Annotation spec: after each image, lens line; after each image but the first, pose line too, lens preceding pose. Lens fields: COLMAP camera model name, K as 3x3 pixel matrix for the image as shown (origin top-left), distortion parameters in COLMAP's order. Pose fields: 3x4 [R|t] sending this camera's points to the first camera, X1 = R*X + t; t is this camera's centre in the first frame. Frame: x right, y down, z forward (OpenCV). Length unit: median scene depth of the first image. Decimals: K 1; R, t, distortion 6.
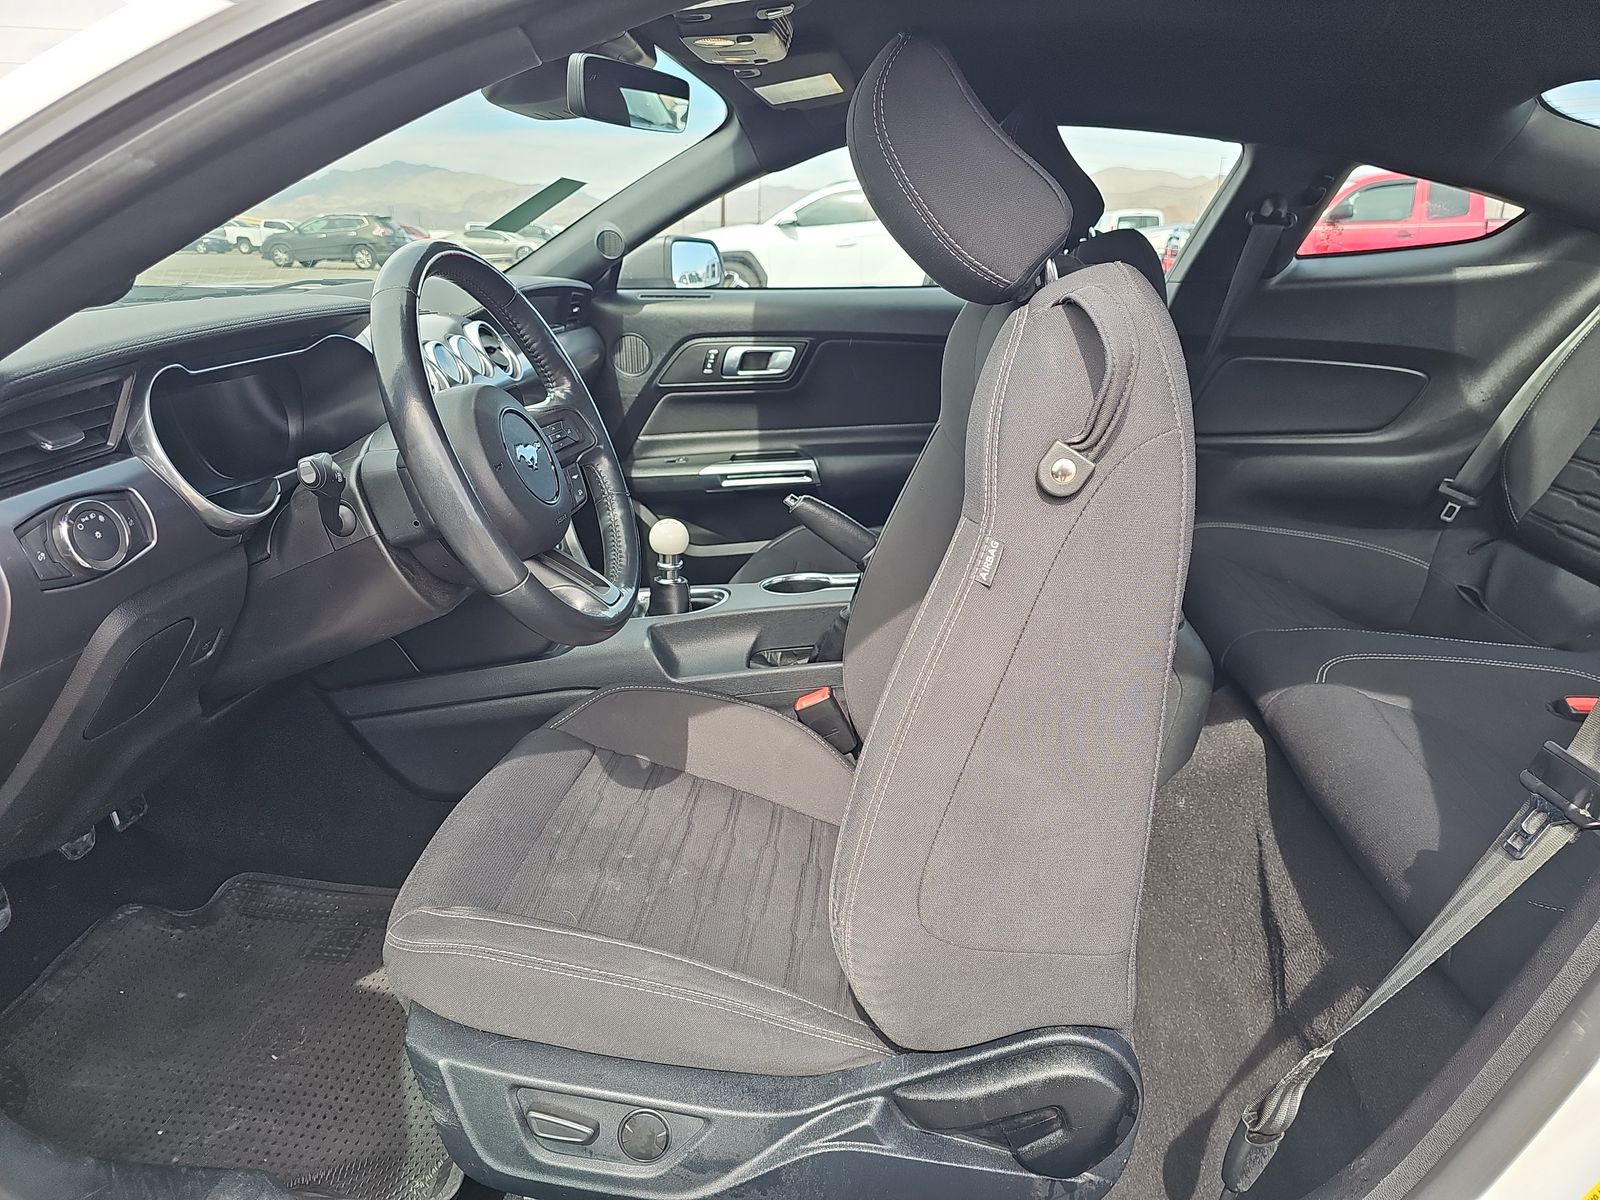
lens RADIAL K [[1055.5, 0, 800.0], [0, 1055.5, 600.0], [0, 0, 1]] dist [-0.002385, -0.003513]
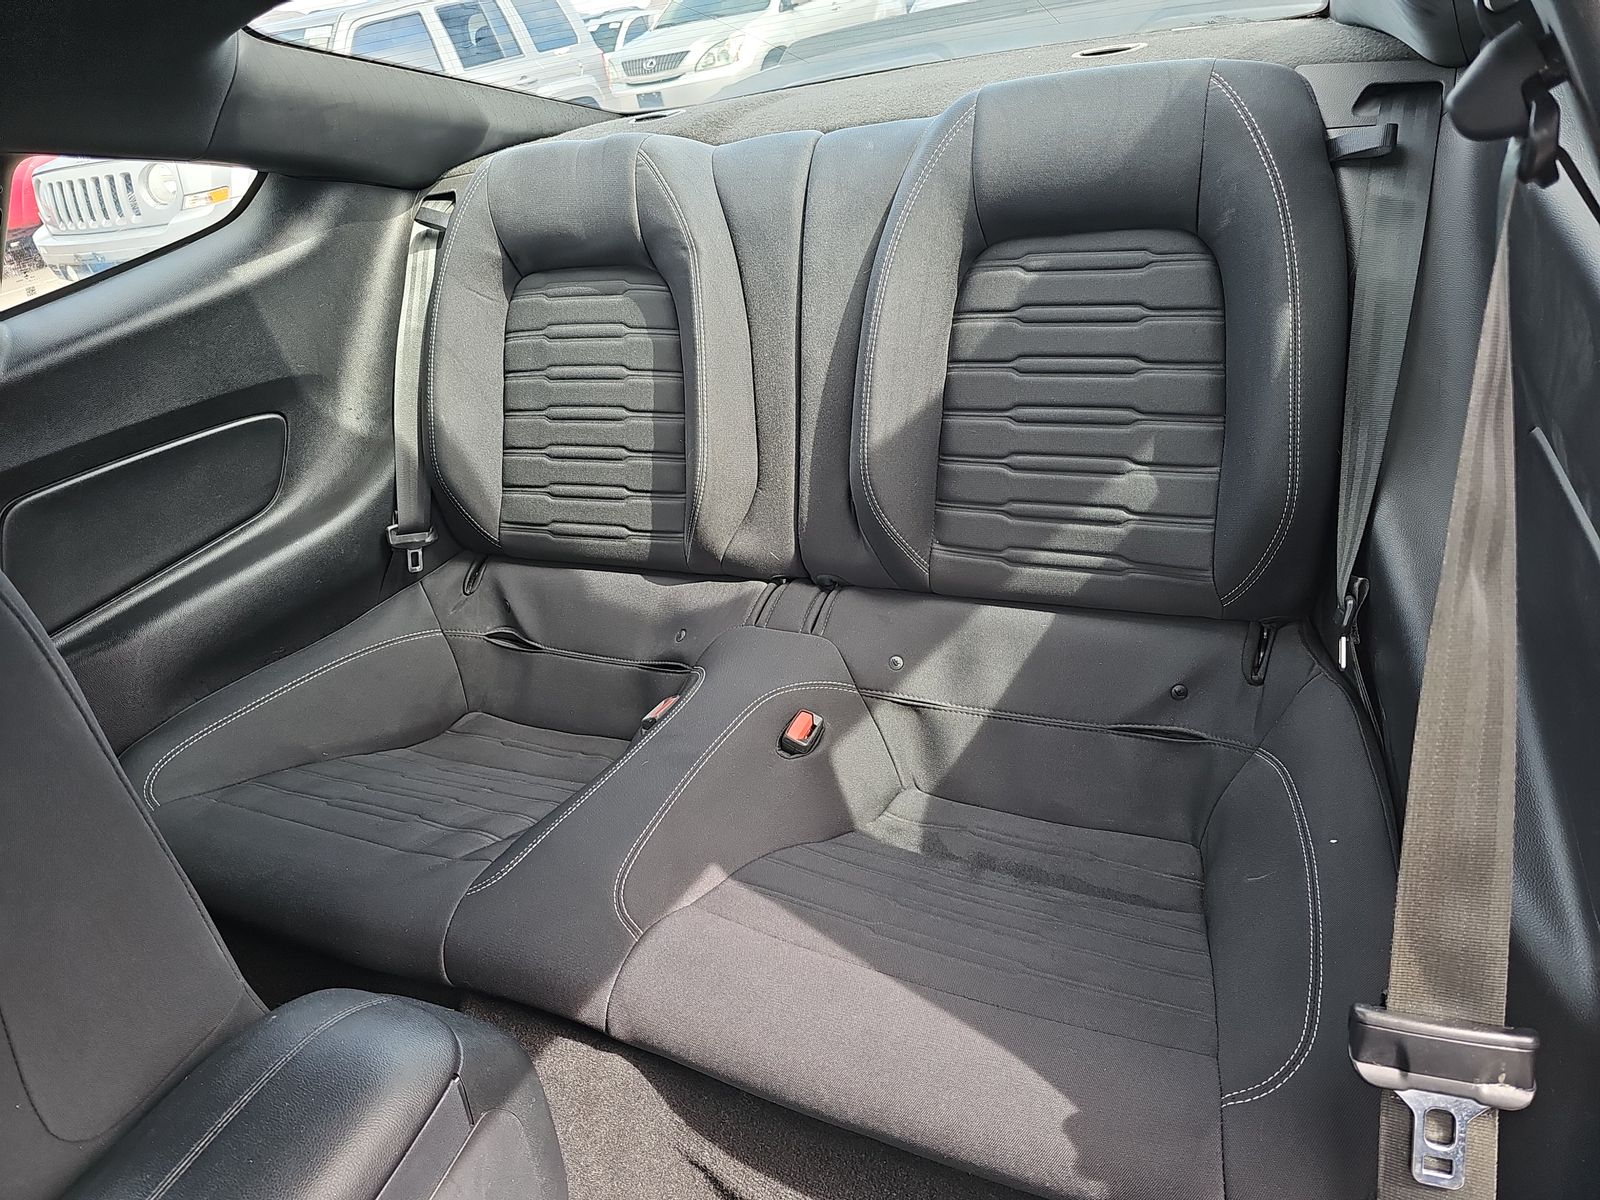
lens RADIAL K [[1055.5, 0, 800.0], [0, 1055.5, 600.0], [0, 0, 1]] dist [-0.002385, -0.003513]
pose [[0.340770, -0.510058, 0.789757, 0.077732], [0.446627, 0.827020, 0.341411, -0.205875], [-0.827285, 0.236385, 0.509630, 0.377354]]
